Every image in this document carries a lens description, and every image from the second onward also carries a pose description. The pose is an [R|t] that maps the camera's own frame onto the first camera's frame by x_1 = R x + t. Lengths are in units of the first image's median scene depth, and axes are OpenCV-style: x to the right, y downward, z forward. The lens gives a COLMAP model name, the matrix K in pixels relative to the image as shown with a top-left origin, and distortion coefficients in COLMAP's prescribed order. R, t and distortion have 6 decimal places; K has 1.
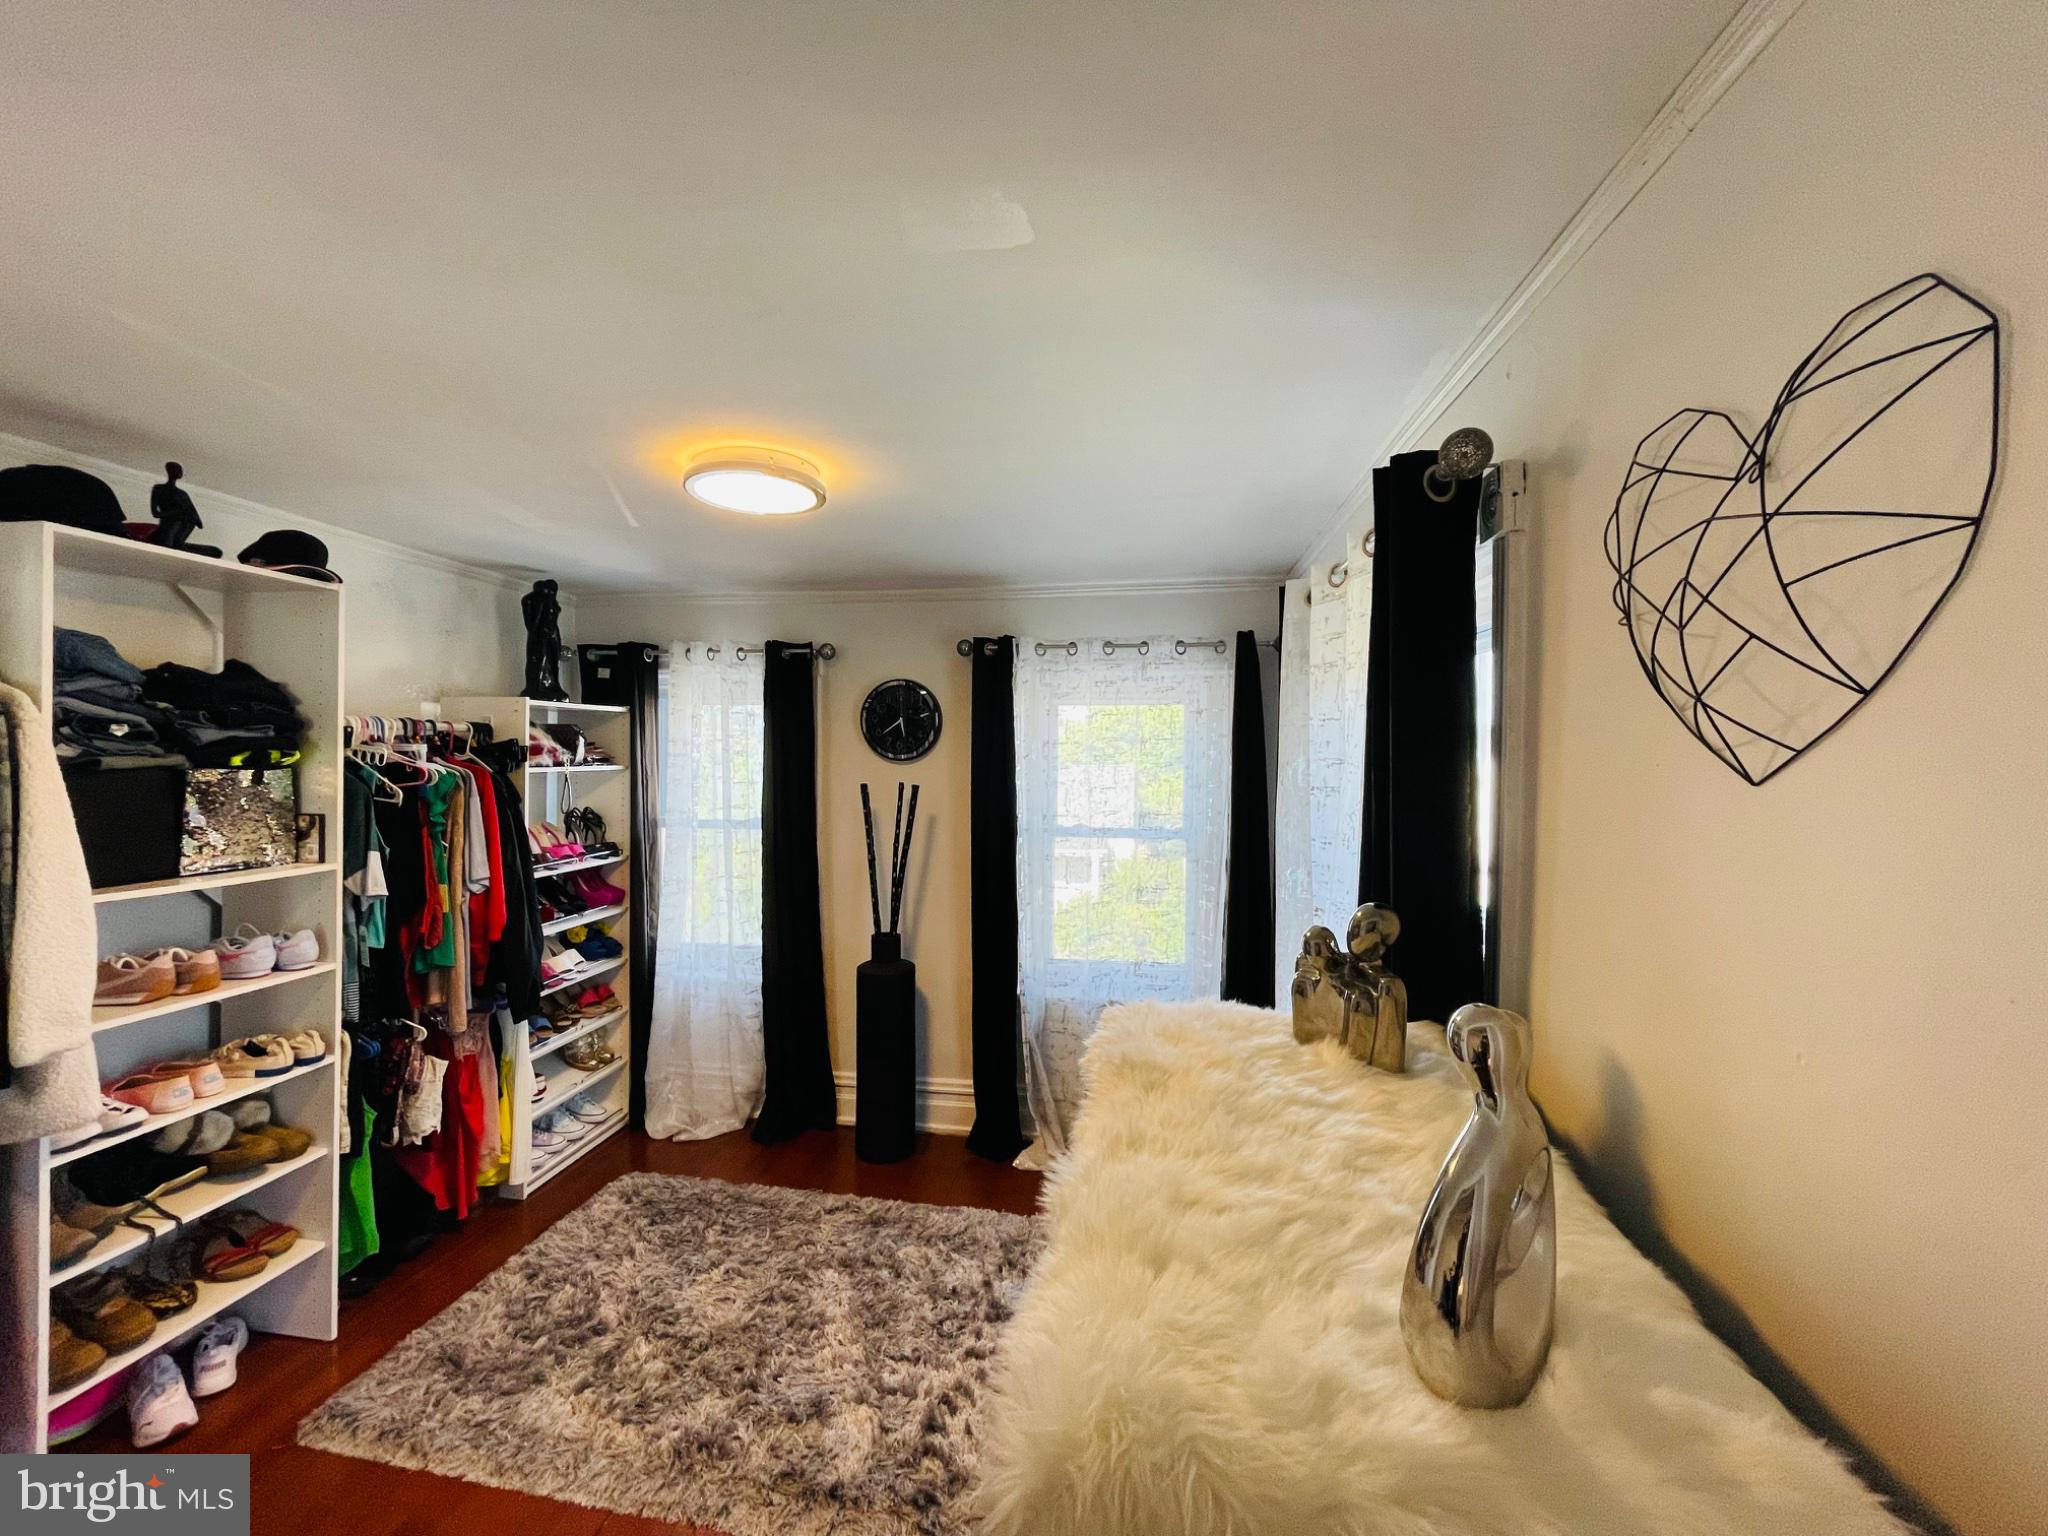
lens RADIAL K [[824.3, 0, 1024.0], [0, 824.3, 761.7], [0, 0, 1]] dist [-0.005595, 0.001594]
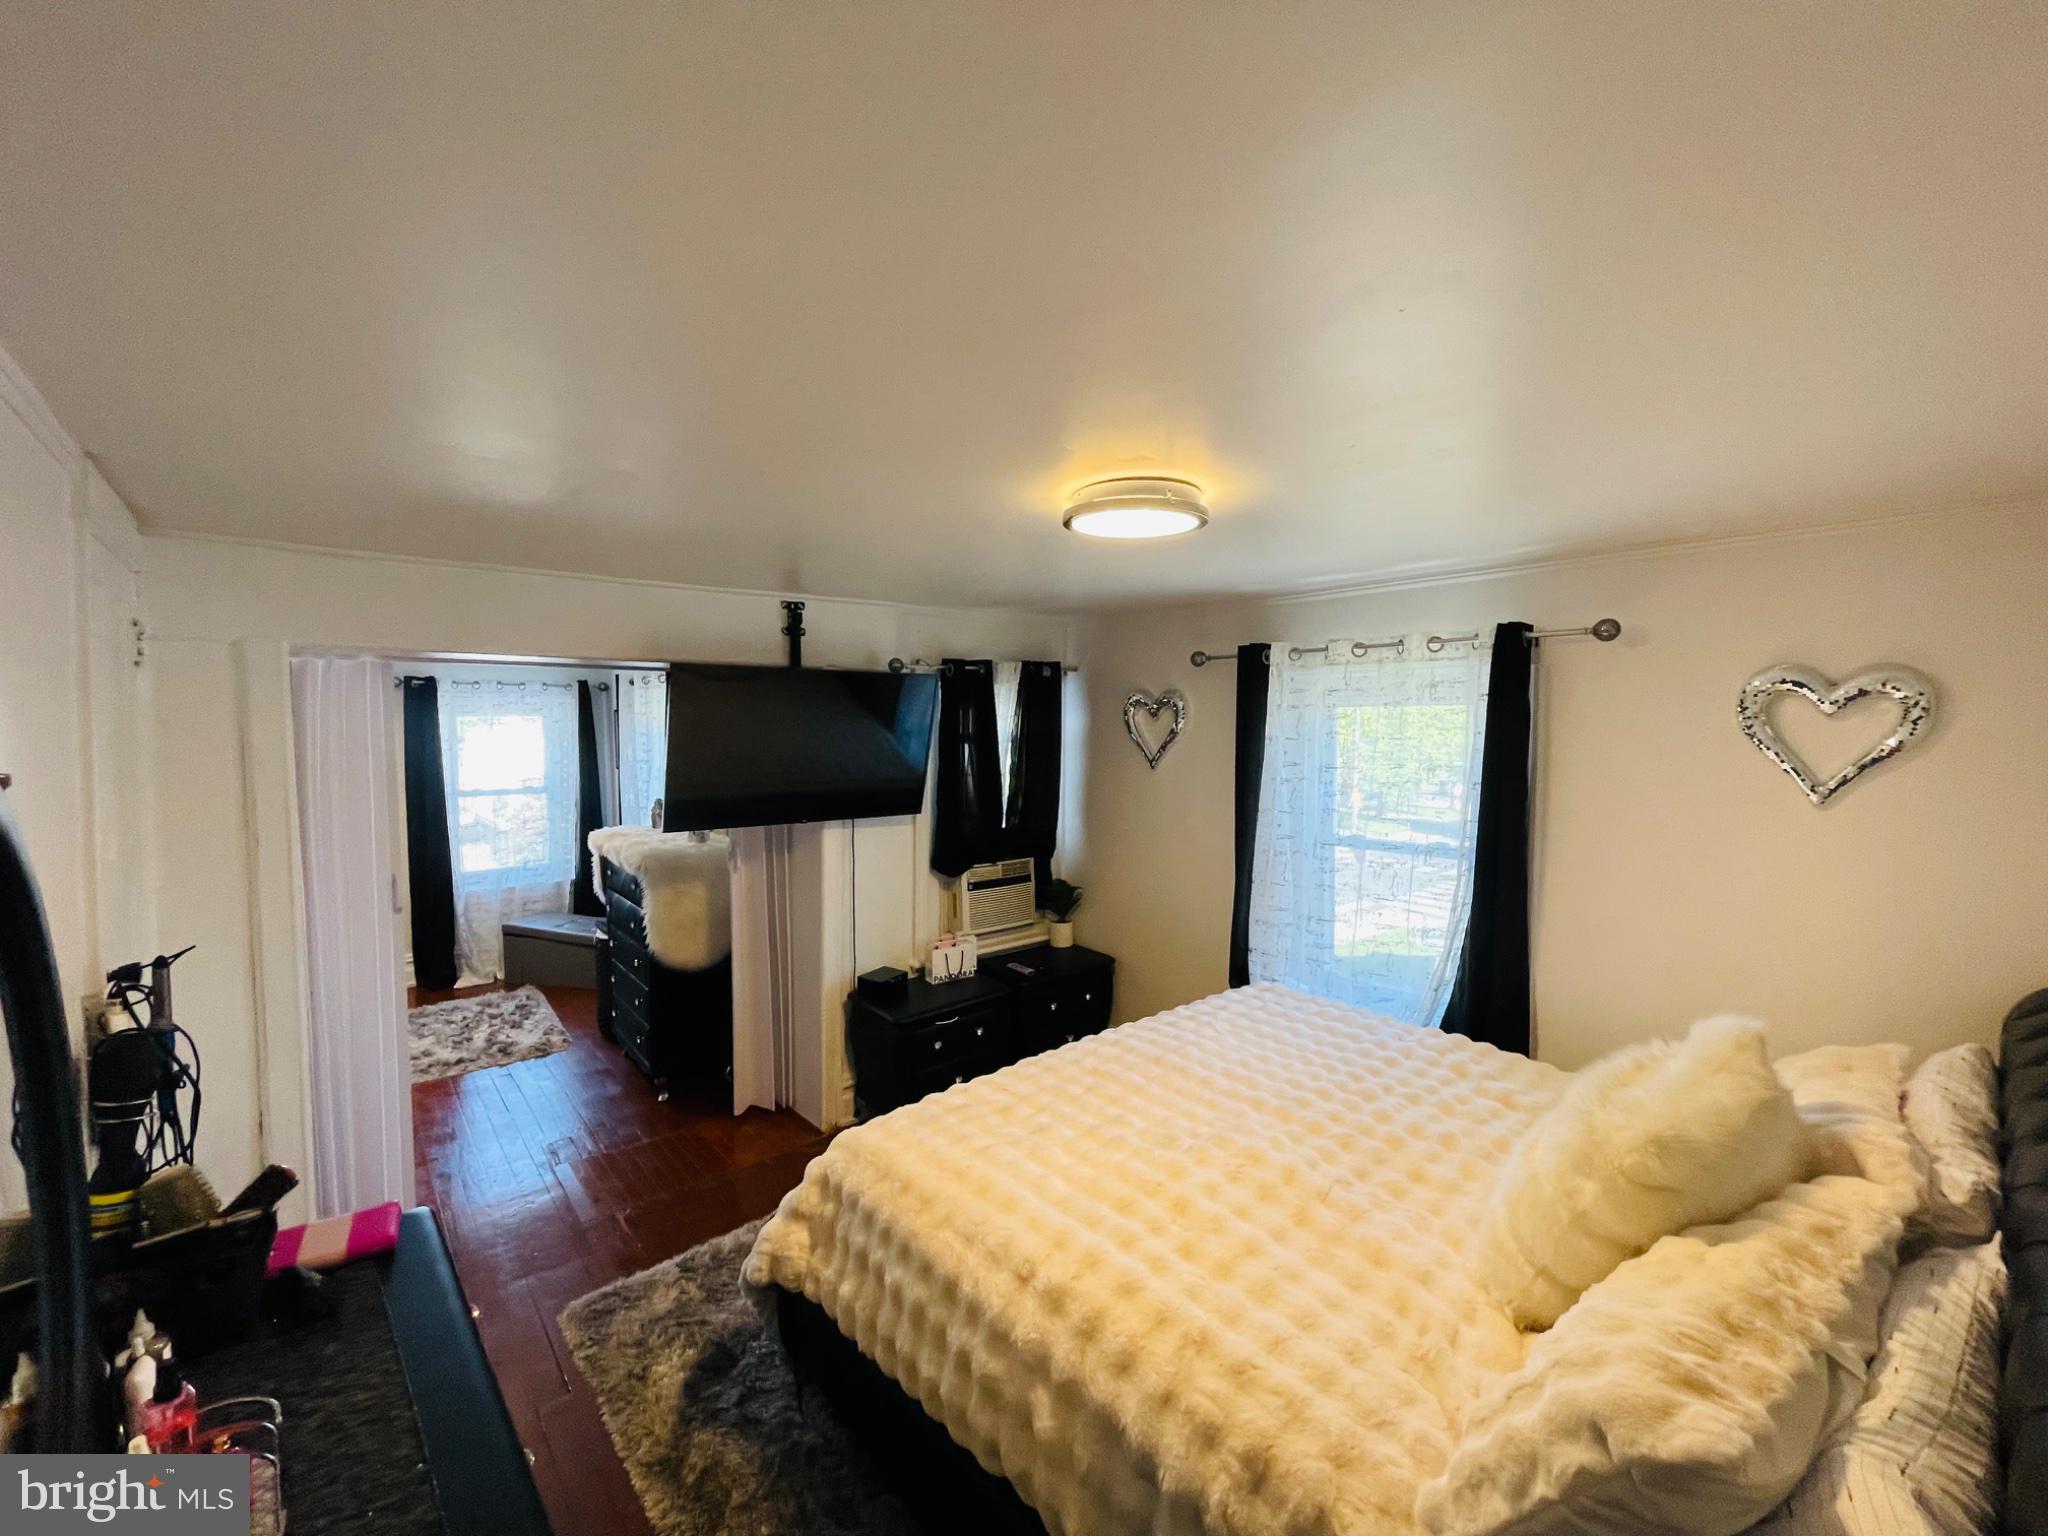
lens RADIAL K [[824.3, 0, 1015.4], [0, 824.3, 762.6], [0, 0, 1]] dist [-0.005595, 0.001594]
pose [[0.661588, -0.046620, 0.748417, -0.490346], [0.014465, 0.998673, 0.049422, -0.045906], [-0.749728, -0.021871, 0.661385, -0.974659]]
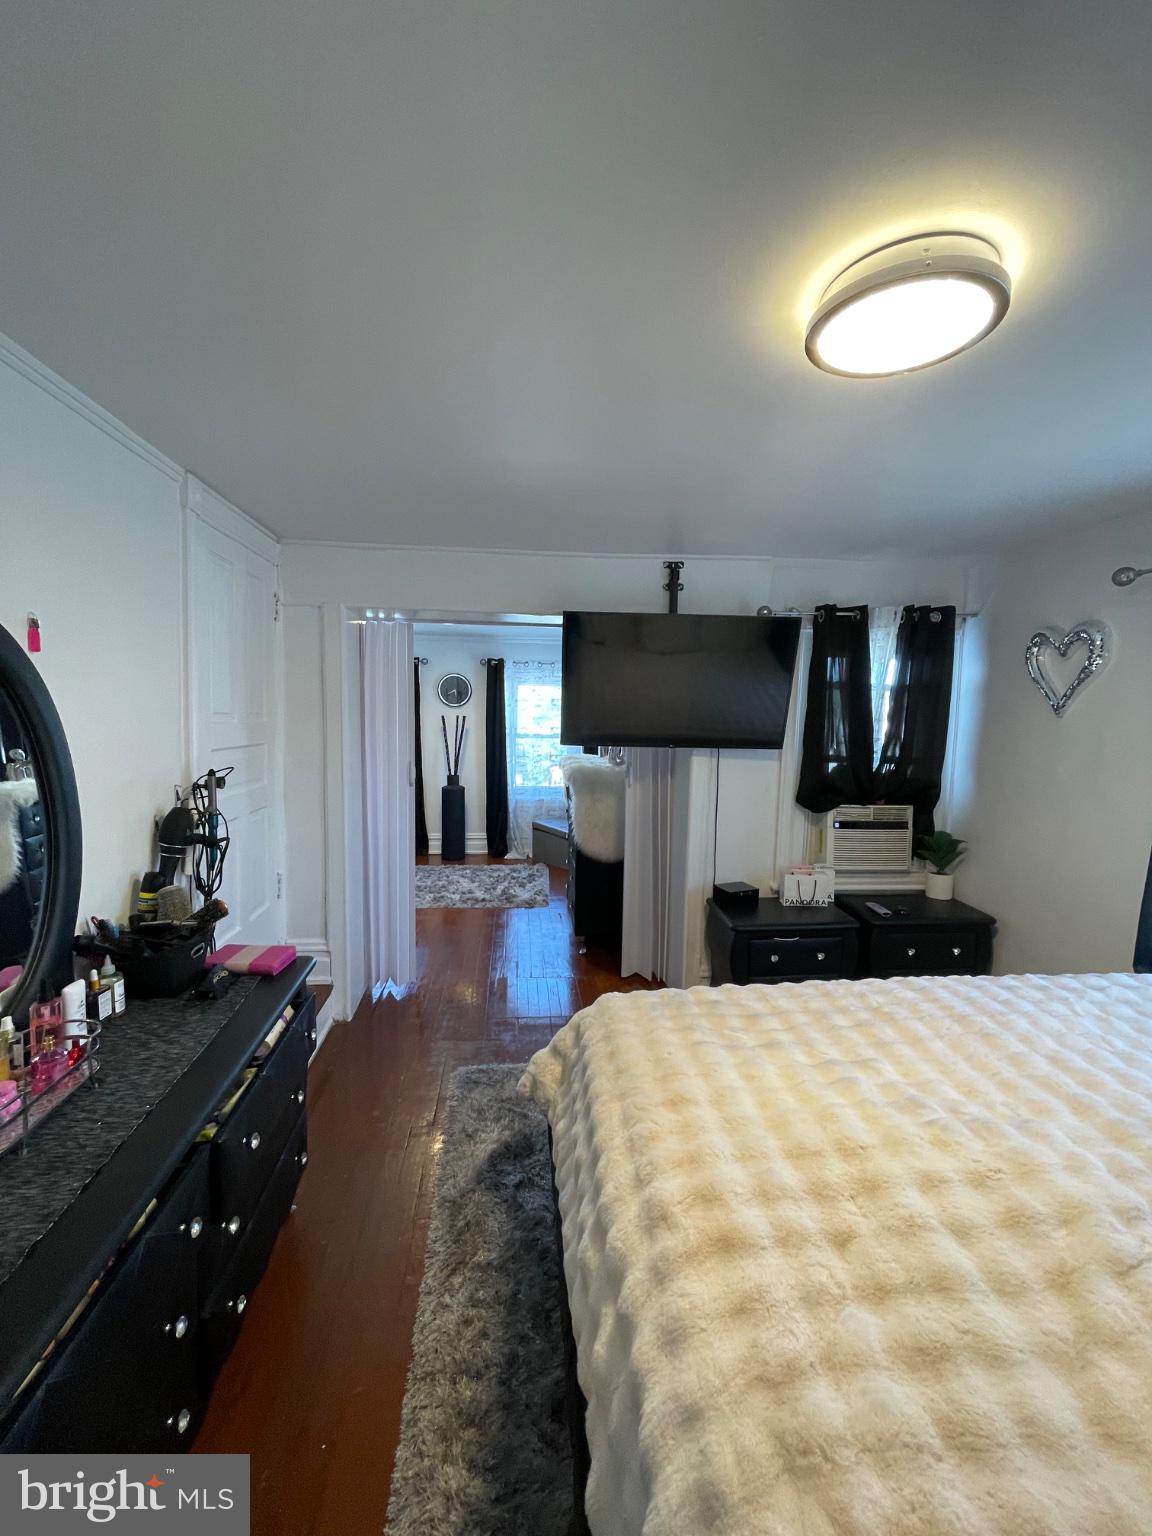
lens RADIAL K [[618.2, 0, 579.8], [0, 618.2, 764.5], [0, 0, 1]] dist [-0.005595, 0.001594]
pose [[0.970493, -0.010528, 0.240899, -0.252965], [-0.007338, 0.997294, 0.073144, 0.035416], [-0.241018, -0.072753, 0.967790, -0.958020]]
